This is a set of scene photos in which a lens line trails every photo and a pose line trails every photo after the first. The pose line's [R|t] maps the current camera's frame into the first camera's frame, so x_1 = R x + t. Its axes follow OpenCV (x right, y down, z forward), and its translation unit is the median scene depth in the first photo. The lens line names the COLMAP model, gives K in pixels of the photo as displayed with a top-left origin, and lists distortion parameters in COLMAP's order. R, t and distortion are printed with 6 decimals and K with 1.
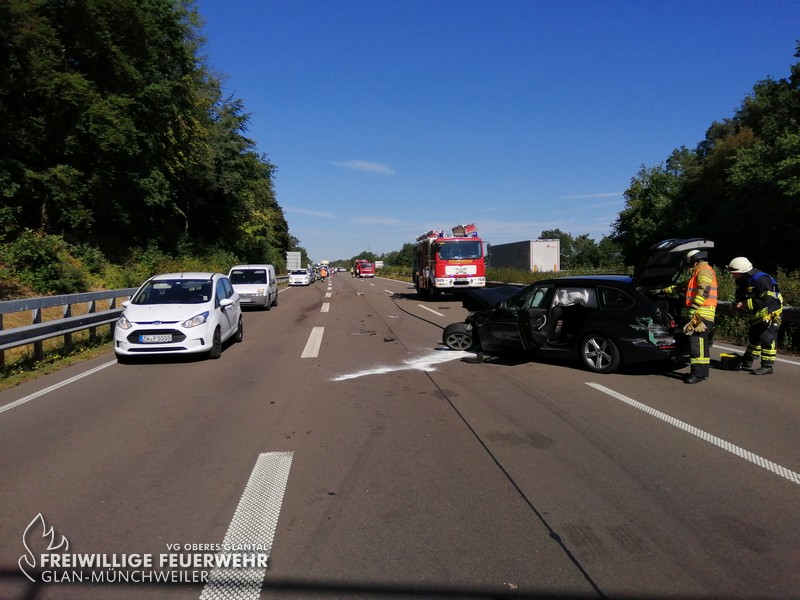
lens RADIAL K [[744.6, 0, 400.0], [0, 744.6, 300.0], [0, 0, 1]] dist [0.149114, -0.000334]
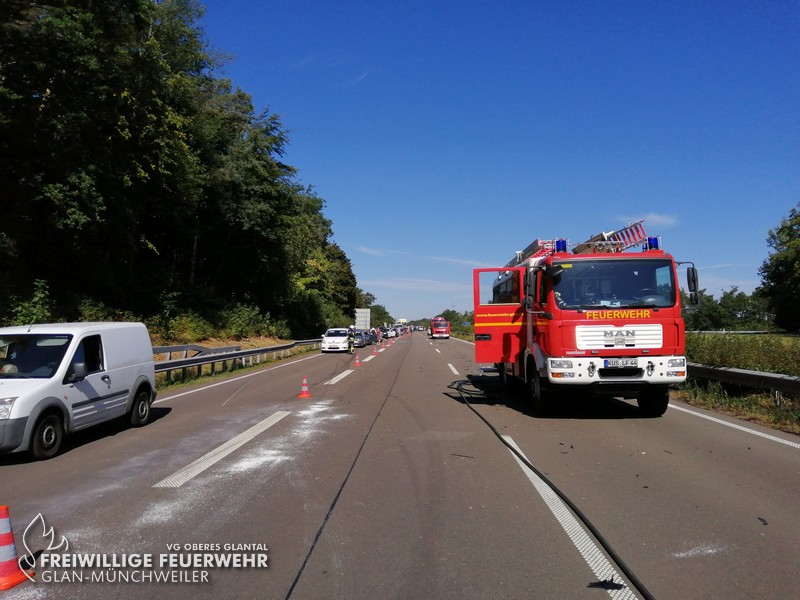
lens RADIAL K [[744.6, 0, 400.0], [0, 744.6, 300.0], [0, 0, 1]] dist [0.149114, -0.000334]
pose [[0.993449, -0.002258, -0.114250, 0.007558], [-0.006747, 0.996901, -0.078376, -0.012822], [0.114073, 0.078633, 0.990356, 0.278659]]
